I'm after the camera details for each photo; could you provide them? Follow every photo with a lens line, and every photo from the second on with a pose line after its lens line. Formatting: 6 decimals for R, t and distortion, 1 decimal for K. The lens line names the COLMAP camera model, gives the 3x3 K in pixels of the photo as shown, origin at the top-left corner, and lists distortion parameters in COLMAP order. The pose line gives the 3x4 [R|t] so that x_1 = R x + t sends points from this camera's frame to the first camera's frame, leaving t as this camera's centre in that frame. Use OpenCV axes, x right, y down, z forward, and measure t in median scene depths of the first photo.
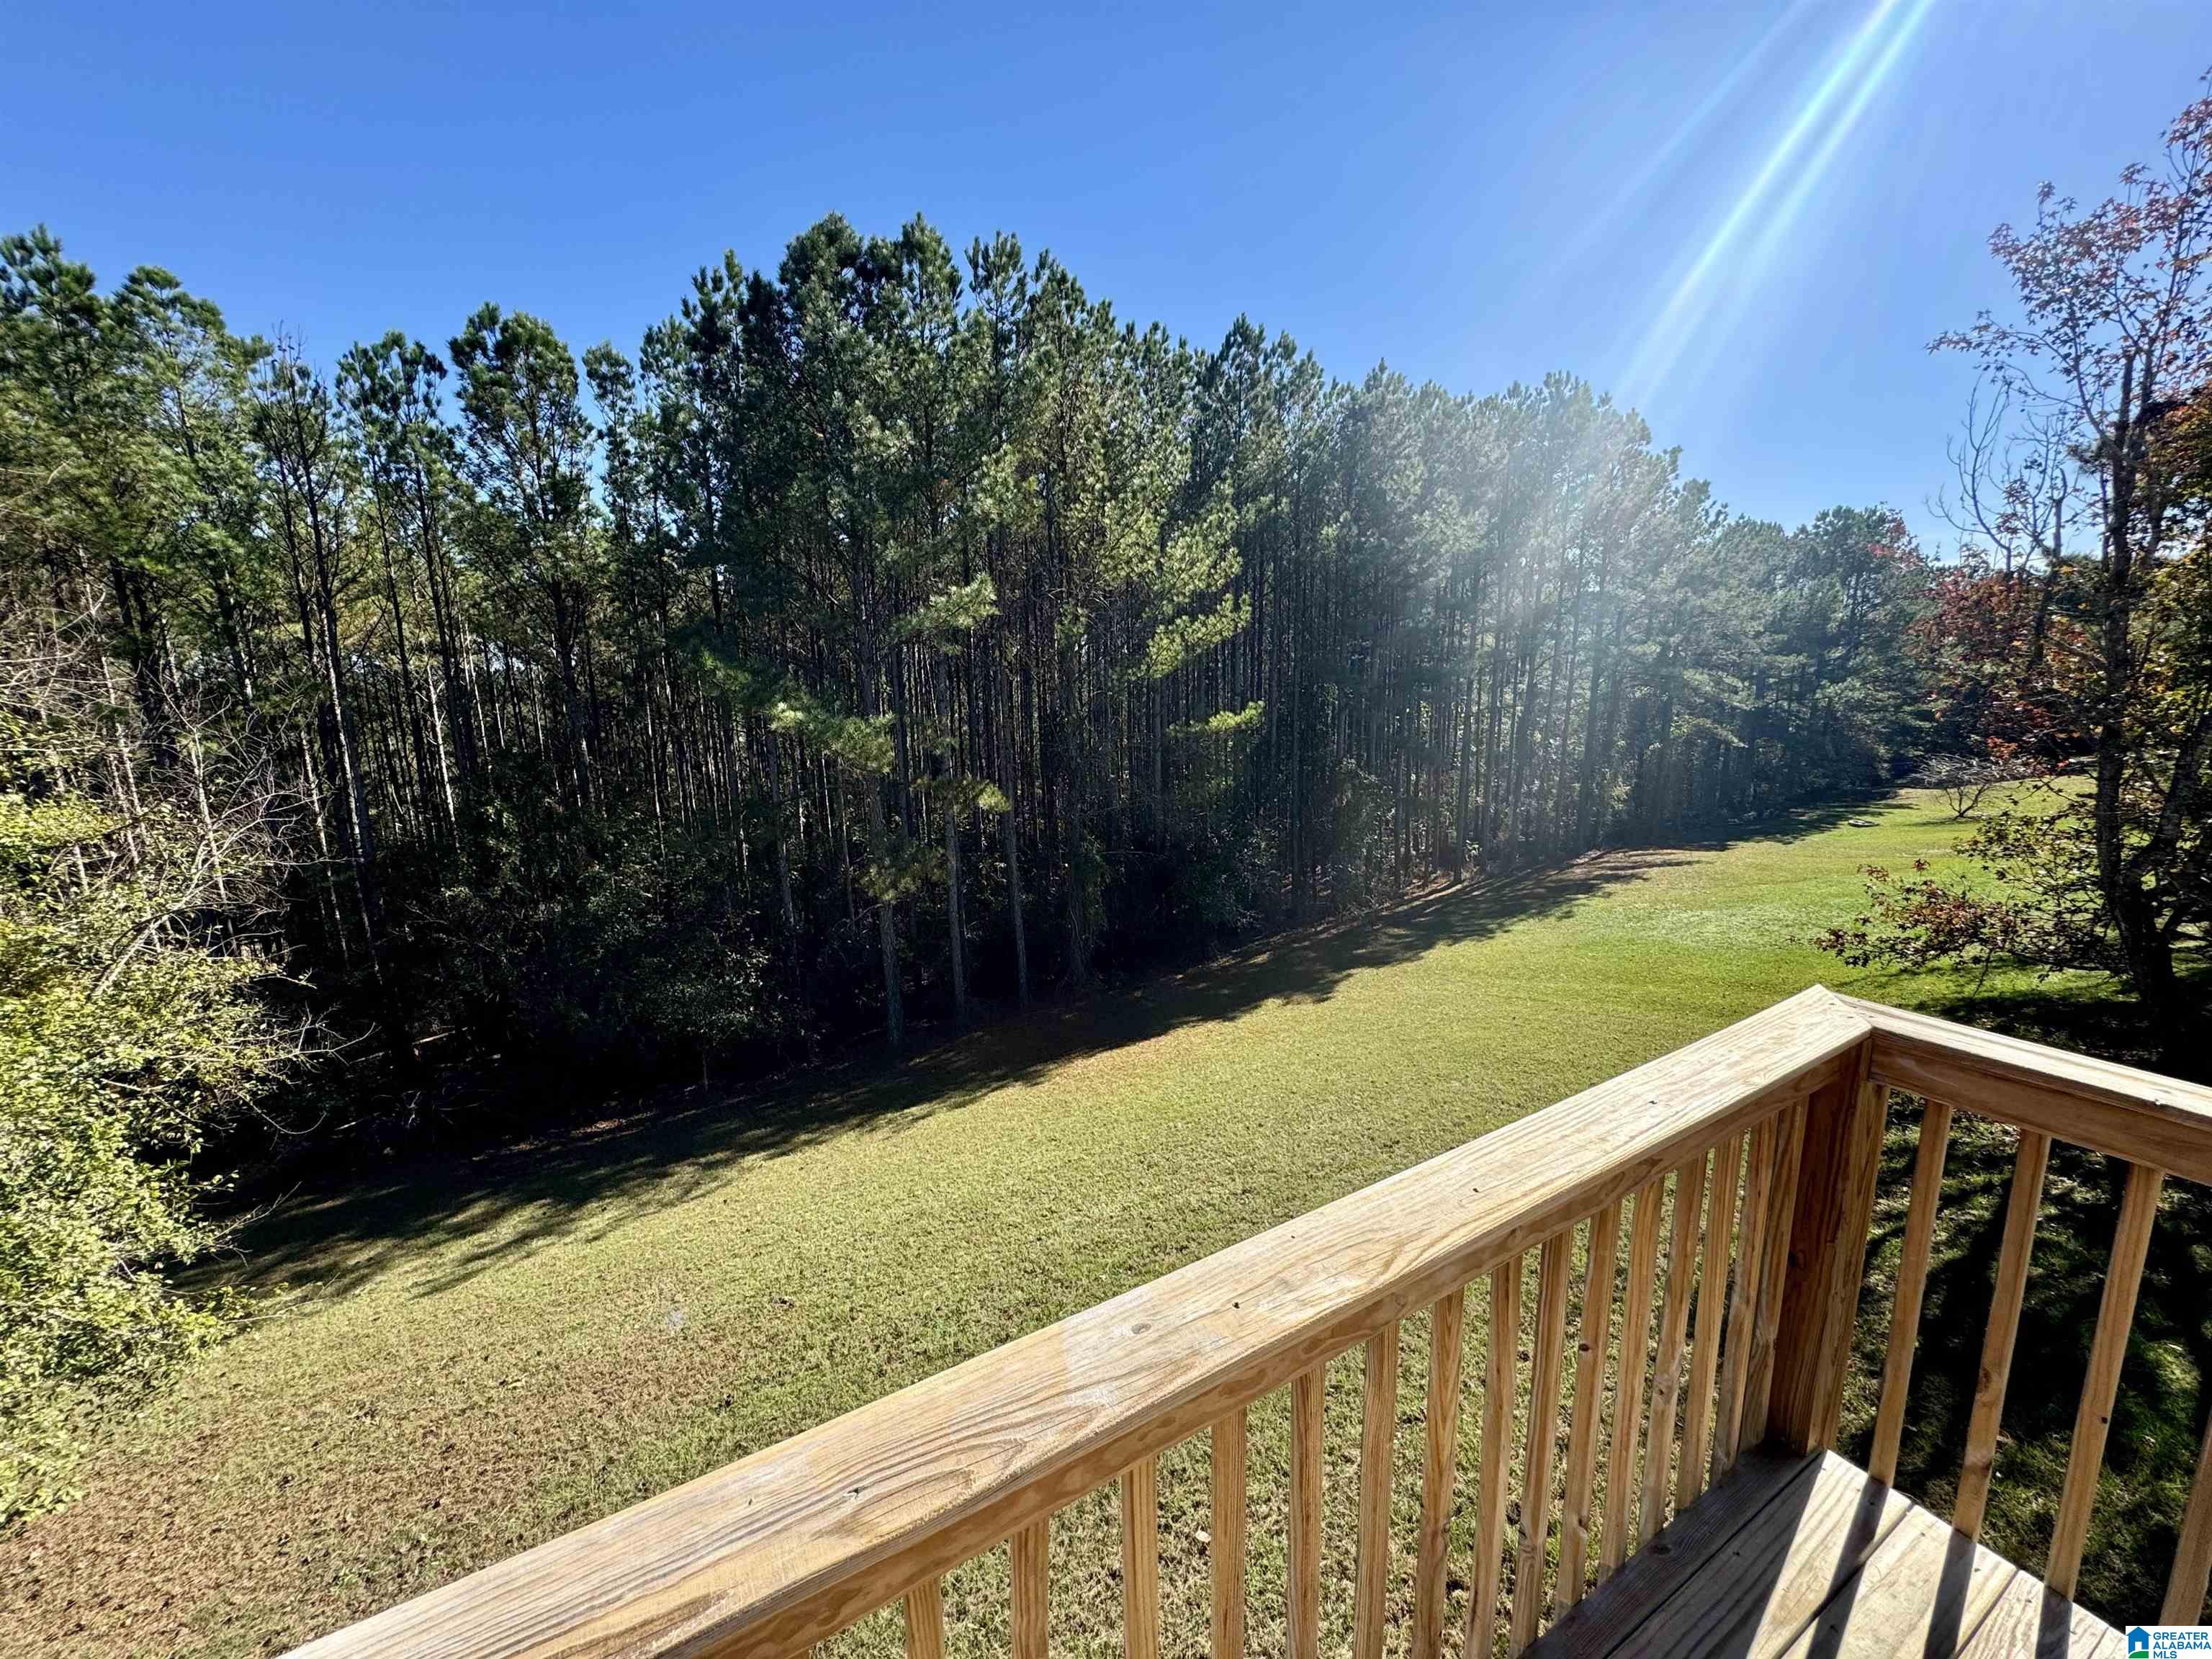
lens RADIAL K [[883.1, 0, 1107.7], [0, 883.1, 840.6], [0, 0, 1]] dist [-0.002551, 0.000255]
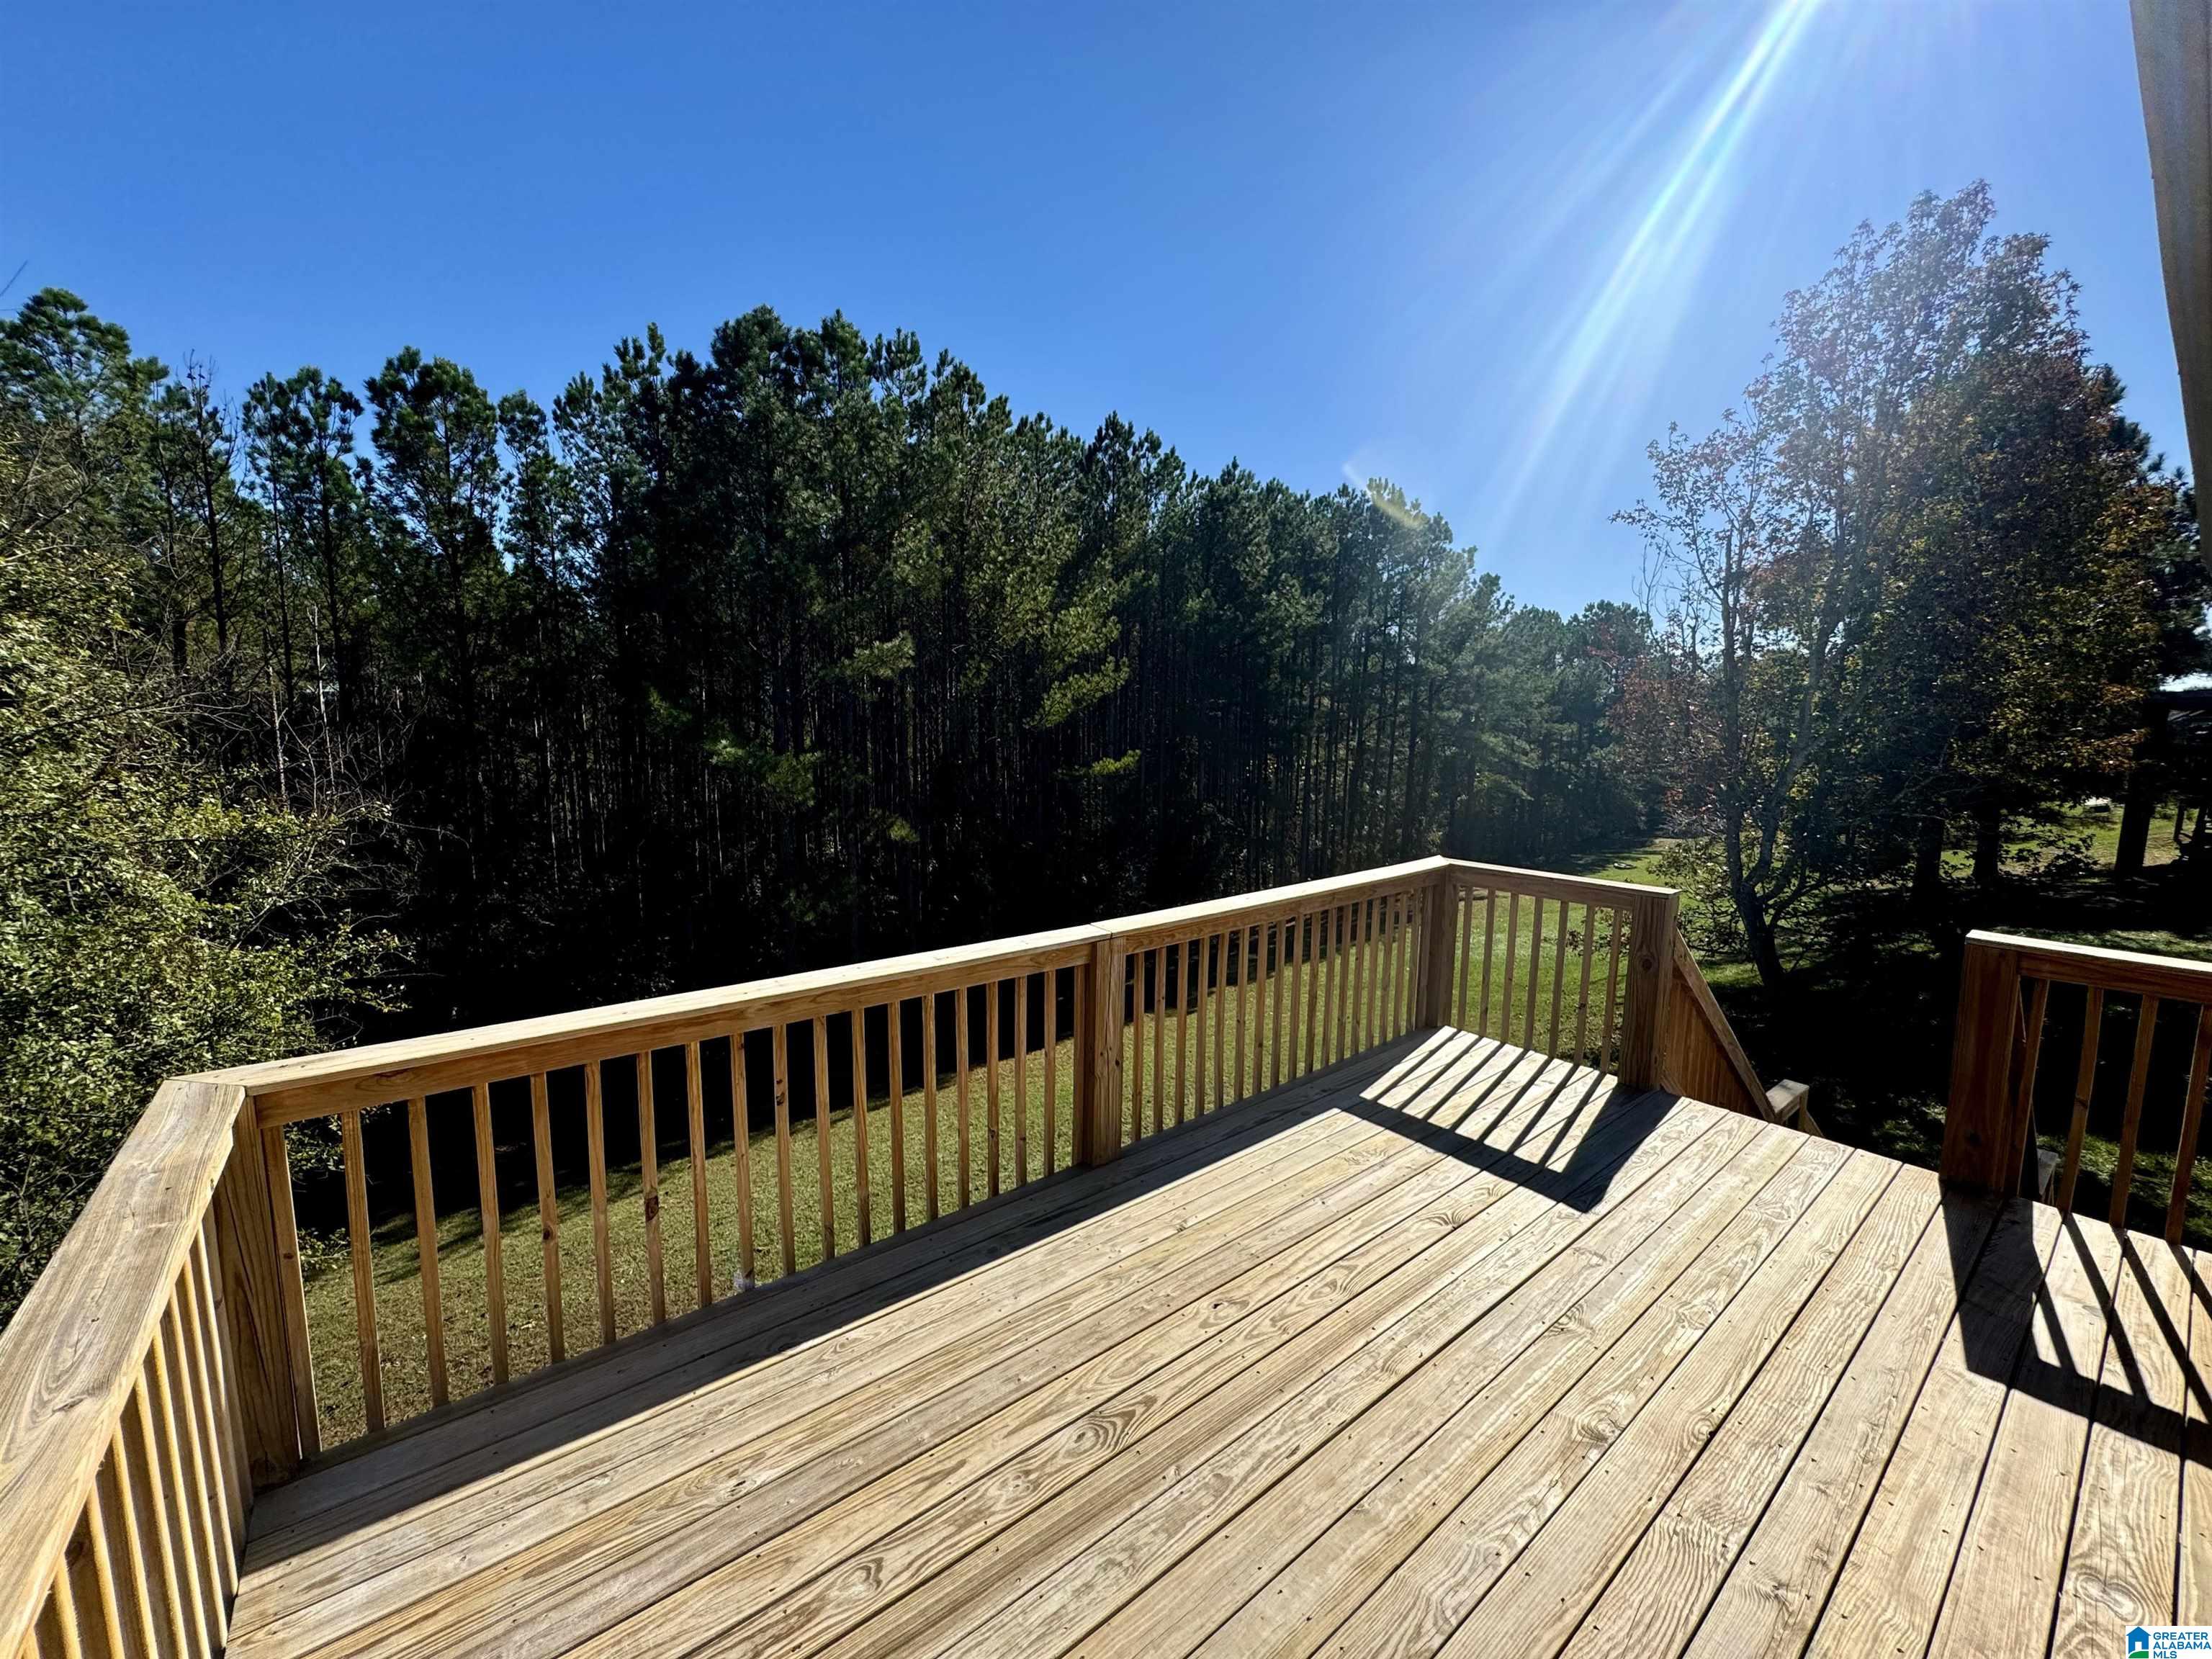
lens RADIAL K [[883.1, 0, 1115.2], [0, 883.1, 829.7], [0, 0, 1]] dist [-0.002551, 0.000255]
pose [[0.985274, 0.012080, 0.170558, -0.051112], [-0.001140, 0.997943, -0.064092, 0.019648], [-0.170981, 0.062953, 0.983261, -0.118567]]
